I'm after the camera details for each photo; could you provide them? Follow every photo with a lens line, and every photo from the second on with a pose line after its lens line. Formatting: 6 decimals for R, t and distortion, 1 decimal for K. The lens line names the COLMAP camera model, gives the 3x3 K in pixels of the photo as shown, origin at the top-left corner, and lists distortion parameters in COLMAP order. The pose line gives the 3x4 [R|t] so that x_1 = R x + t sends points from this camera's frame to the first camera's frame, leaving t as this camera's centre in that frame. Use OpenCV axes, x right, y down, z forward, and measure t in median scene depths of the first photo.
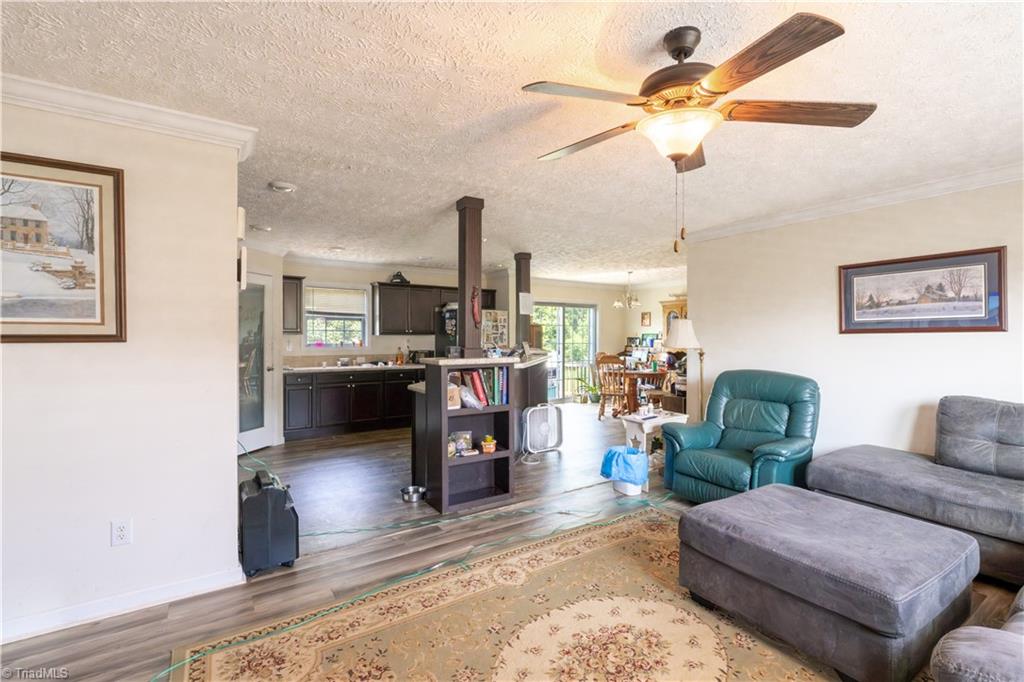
lens RADIAL K [[459.5, 0, 510.8], [0, 459.5, 337.7], [0, 0, 1]] dist [-0.002076, -0.000036]
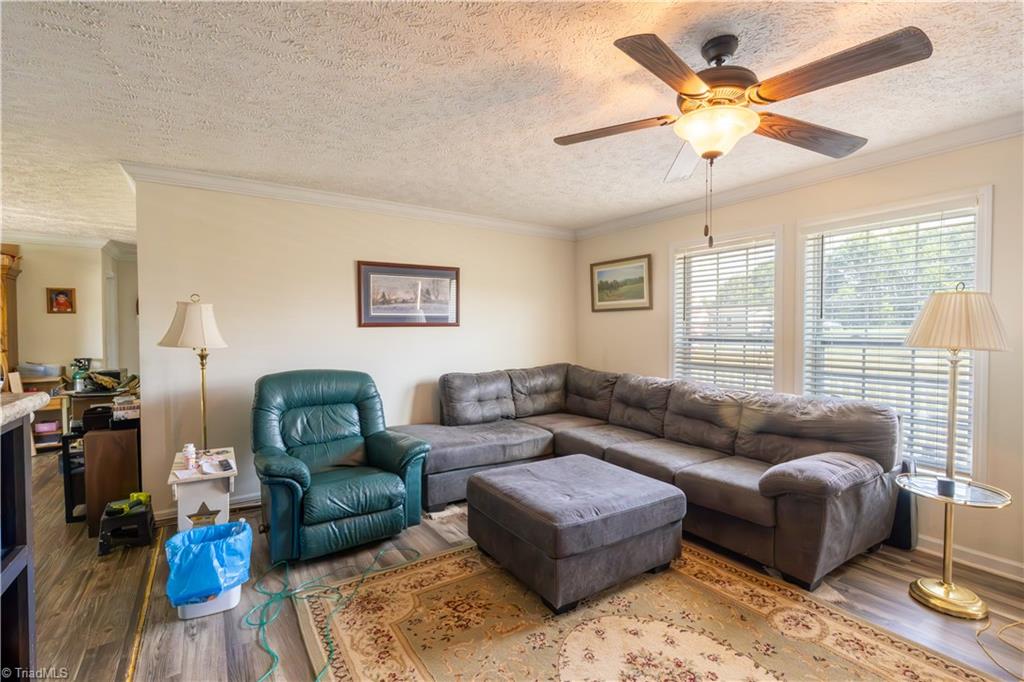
lens RADIAL K [[459.5, 0, 509.8], [0, 459.5, 340.1], [0, 0, 1]] dist [-0.002076, -0.000036]
pose [[-0.002174, -0.021457, 0.999767, -0.347767], [0.003601, 0.999763, 0.021464, -0.000541], [-0.999991, 0.003647, -0.002096, 0.743335]]
